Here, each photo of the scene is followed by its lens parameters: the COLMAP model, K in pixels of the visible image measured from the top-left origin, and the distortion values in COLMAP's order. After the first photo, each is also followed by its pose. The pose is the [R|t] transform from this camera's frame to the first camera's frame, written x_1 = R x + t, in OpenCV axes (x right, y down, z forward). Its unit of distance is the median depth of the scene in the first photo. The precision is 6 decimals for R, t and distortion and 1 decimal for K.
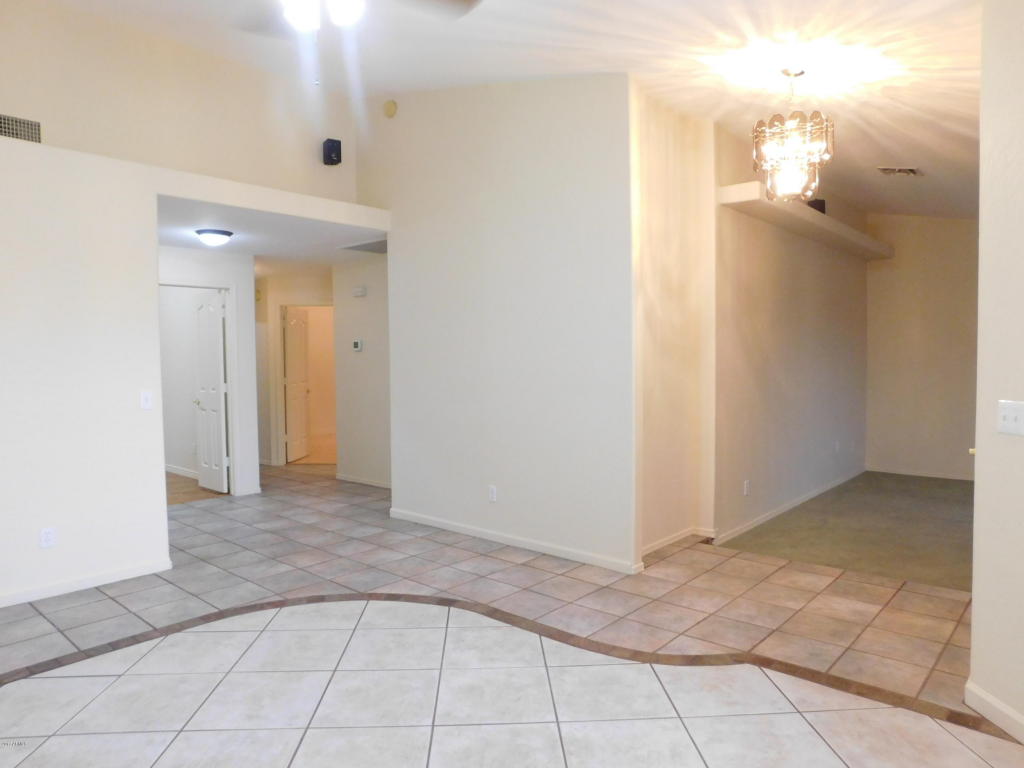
lens RADIAL K [[674.4, 0, 509.6], [0, 674.4, 381.6], [0, 0, 1]] dist [-0.025316, -0.001896]
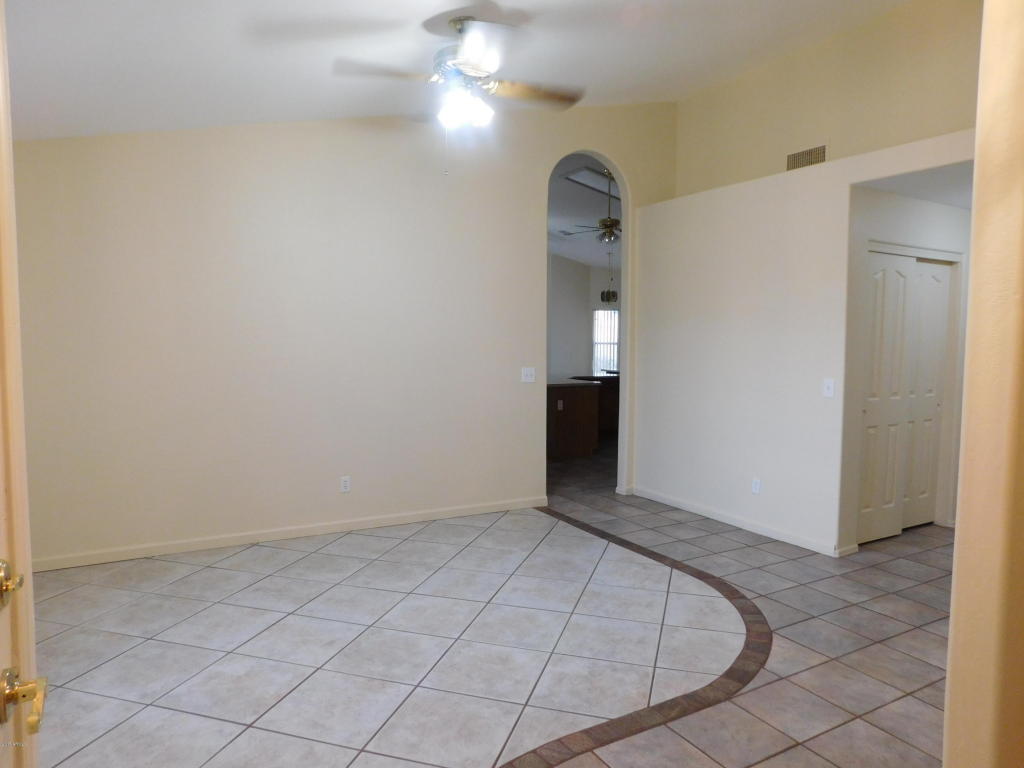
lens RADIAL K [[674.4, 0, 508.9], [0, 674.4, 385.2], [0, 0, 1]] dist [-0.025316, -0.001896]
pose [[-0.316500, 0.072892, -0.945788, 0.717386], [-0.040692, 0.995082, 0.090308, -0.061748], [0.947719, 0.067068, -0.311977, 1.012178]]
